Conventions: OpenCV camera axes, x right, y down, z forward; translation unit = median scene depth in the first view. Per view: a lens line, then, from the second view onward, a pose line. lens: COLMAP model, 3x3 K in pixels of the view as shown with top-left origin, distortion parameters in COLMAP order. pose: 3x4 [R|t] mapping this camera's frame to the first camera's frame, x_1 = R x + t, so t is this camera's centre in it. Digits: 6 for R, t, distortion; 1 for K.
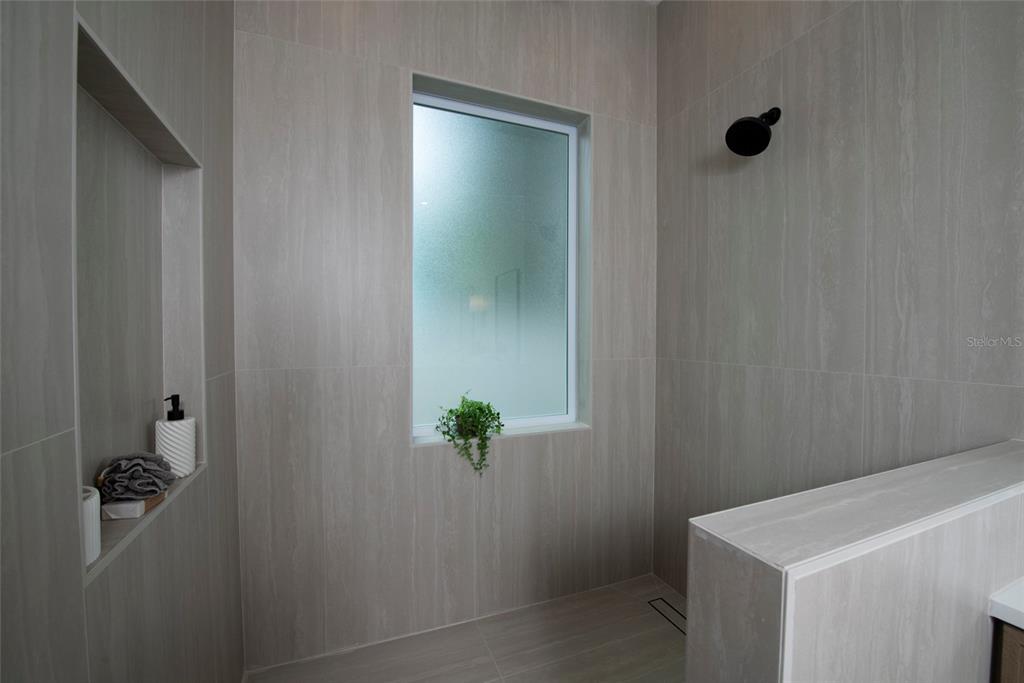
lens RADIAL K [[409.2, 0, 509.2], [0, 409.2, 340.1], [0, 0, 1]] dist [-0.014923, -0.001108]
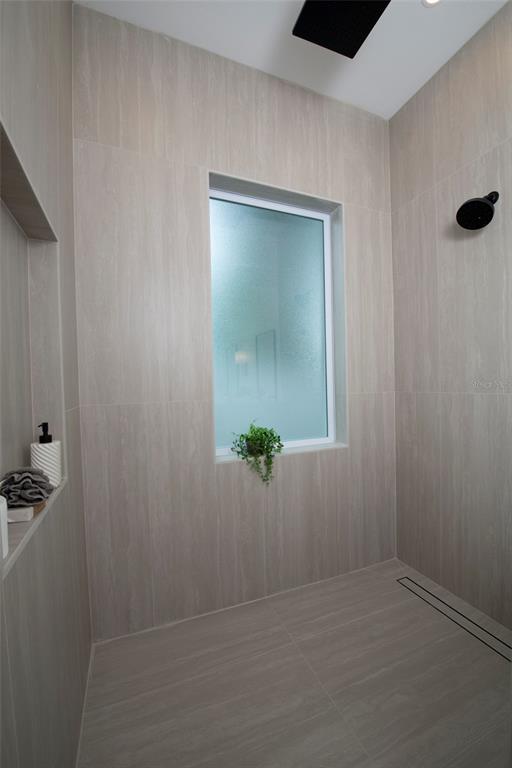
lens RADIAL K [[306.9, 0, 253.1], [0, 306.9, 387.9], [0, 0, 1]] dist [-0.014923, -0.001108]
pose [[0.999682, -0.025229, 0.000216, -0.108751], [0.025229, 0.999680, -0.001617, 0.027080], [-0.000175, 0.001622, 0.999999, 0.038595]]
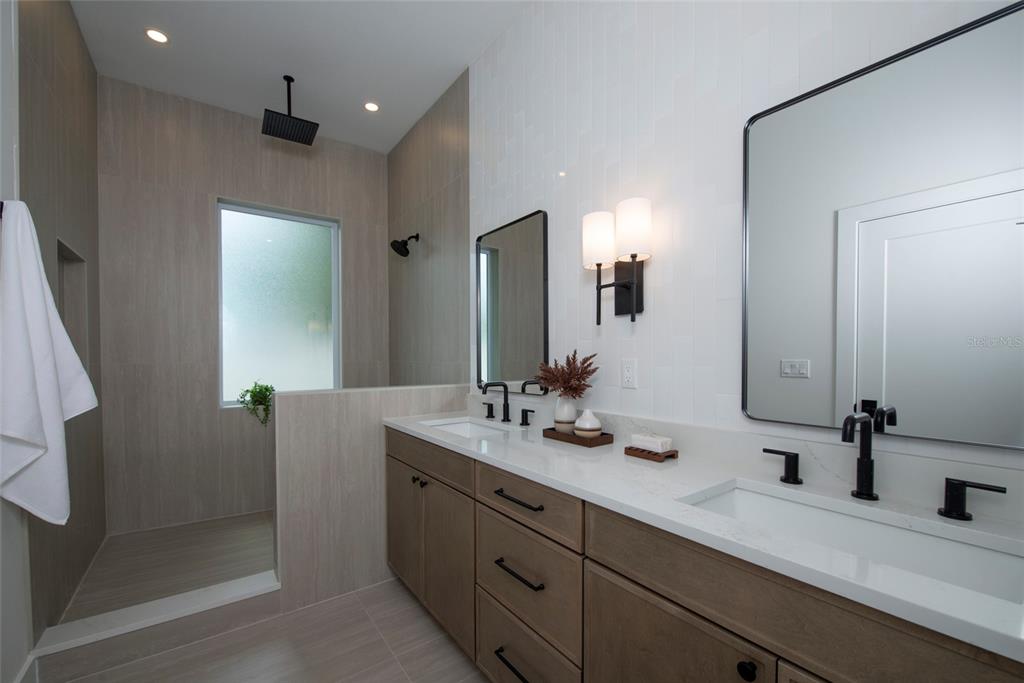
lens RADIAL K [[425.0, 0, 510.5], [0, 425.0, 362.7], [0, 0, 1]] dist [-0.002449, -0.000366]
pose [[0.971146, -0.007983, 0.238352, 0.524183], [0.008679, 0.999961, -0.001869, 0.071413], [-0.238328, 0.003884, 0.971177, -1.029167]]
